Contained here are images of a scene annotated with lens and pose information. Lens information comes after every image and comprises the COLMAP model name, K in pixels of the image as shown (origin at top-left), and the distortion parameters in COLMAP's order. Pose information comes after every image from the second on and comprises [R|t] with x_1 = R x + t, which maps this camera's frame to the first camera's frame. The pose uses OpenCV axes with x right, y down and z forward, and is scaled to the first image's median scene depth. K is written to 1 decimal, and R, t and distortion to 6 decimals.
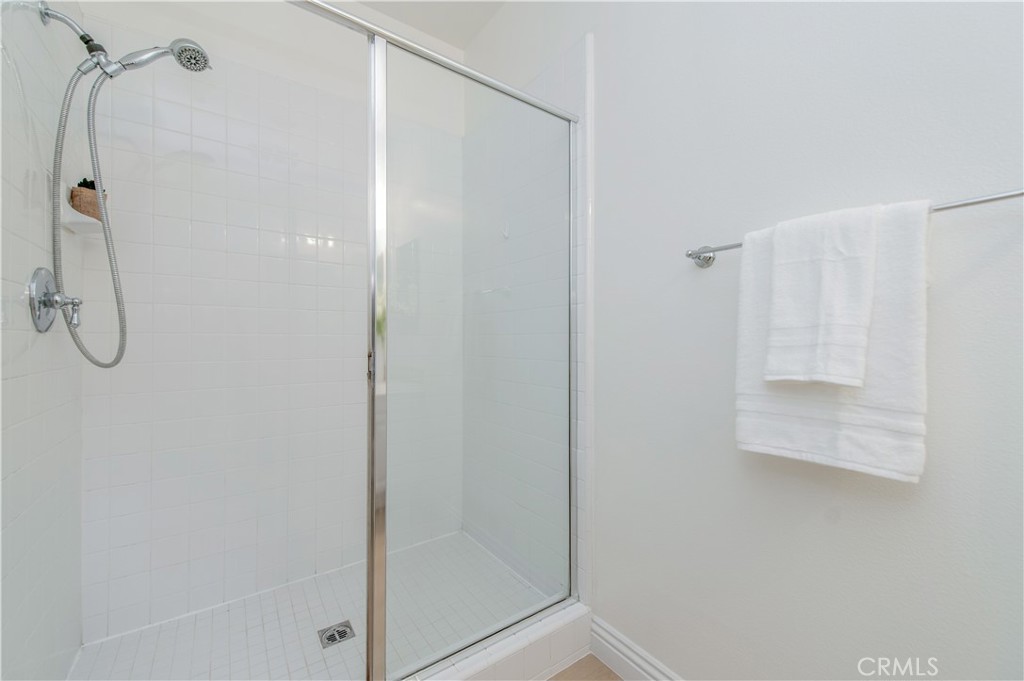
lens RADIAL K [[400.8, 0, 510.8], [0, 400.8, 338.7], [0, 0, 1]] dist [0.001873, -0.000118]
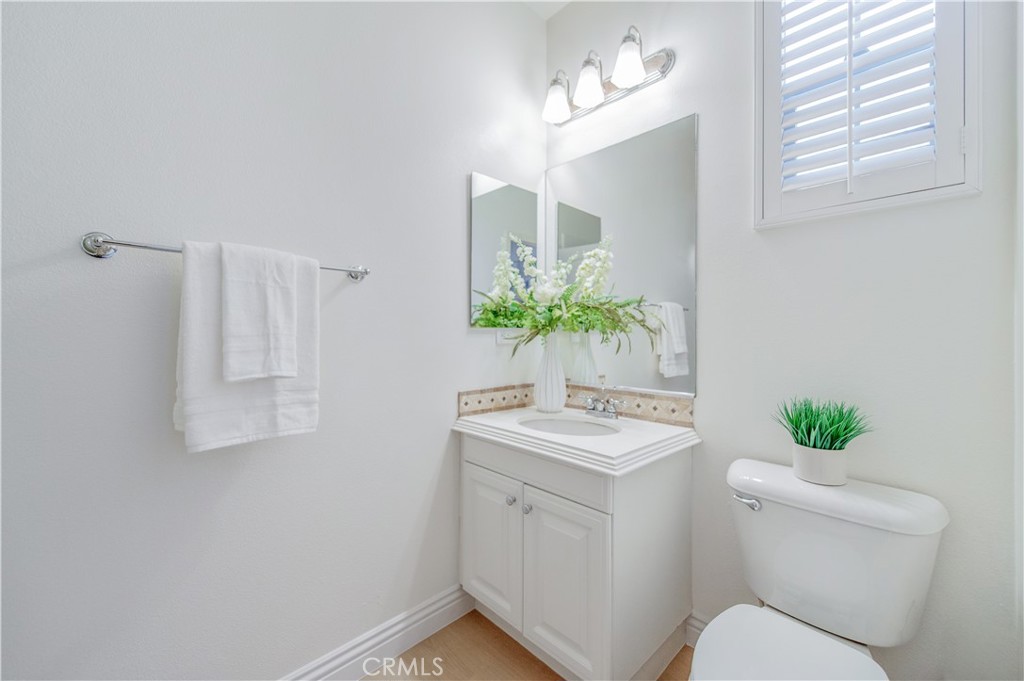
lens RADIAL K [[400.8, 0, 510.8], [0, 400.8, 338.7], [0, 0, 1]] dist [0.001873, -0.000118]
pose [[-0.151158, -0.007730, 0.988479, -0.662591], [-0.006659, 0.999955, 0.006802, -0.033474], [-0.988487, -0.005554, -0.151203, 0.415180]]
